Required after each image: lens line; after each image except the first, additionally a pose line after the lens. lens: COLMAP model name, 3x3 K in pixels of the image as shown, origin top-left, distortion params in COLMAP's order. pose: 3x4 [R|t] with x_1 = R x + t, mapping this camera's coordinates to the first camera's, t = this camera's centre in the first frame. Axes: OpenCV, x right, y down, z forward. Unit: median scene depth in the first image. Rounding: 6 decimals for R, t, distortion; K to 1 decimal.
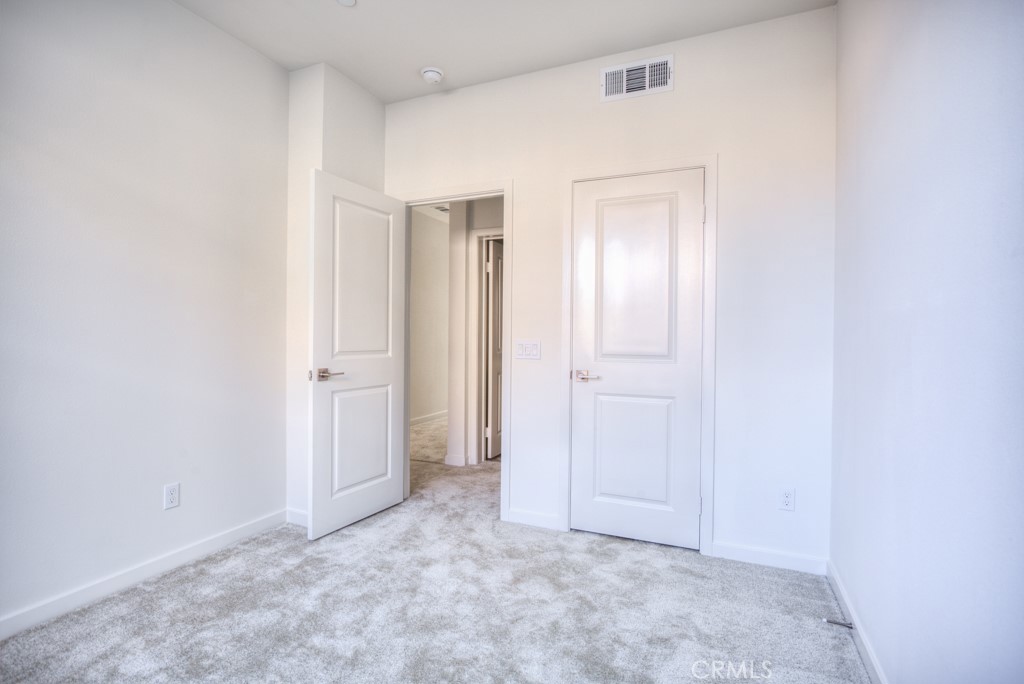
lens RADIAL K [[505.2, 0, 512.0], [0, 505.2, 342.0], [0, 0, 1]] dist [-0.019283, 0.000557]
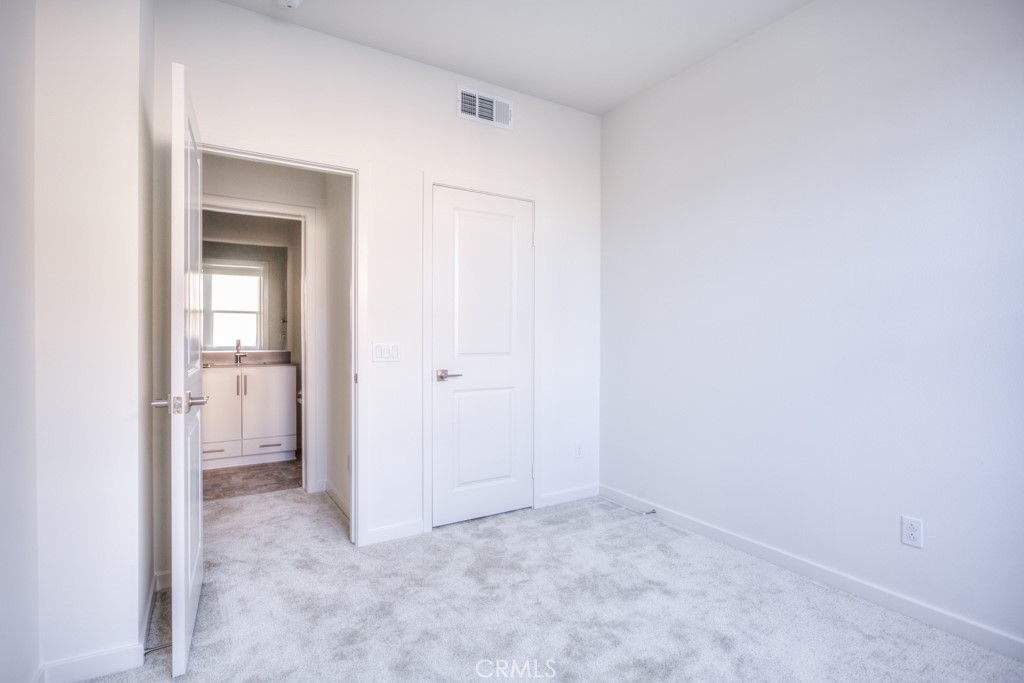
lens RADIAL K [[505.2, 0, 512.0], [0, 505.2, 341.5], [0, 0, 1]] dist [-0.019283, 0.000557]
pose [[0.554747, -0.017885, 0.831827, -0.665318], [0.011556, 0.999838, 0.013790, -0.015451], [-0.831939, 0.001962, 0.554863, 0.323861]]
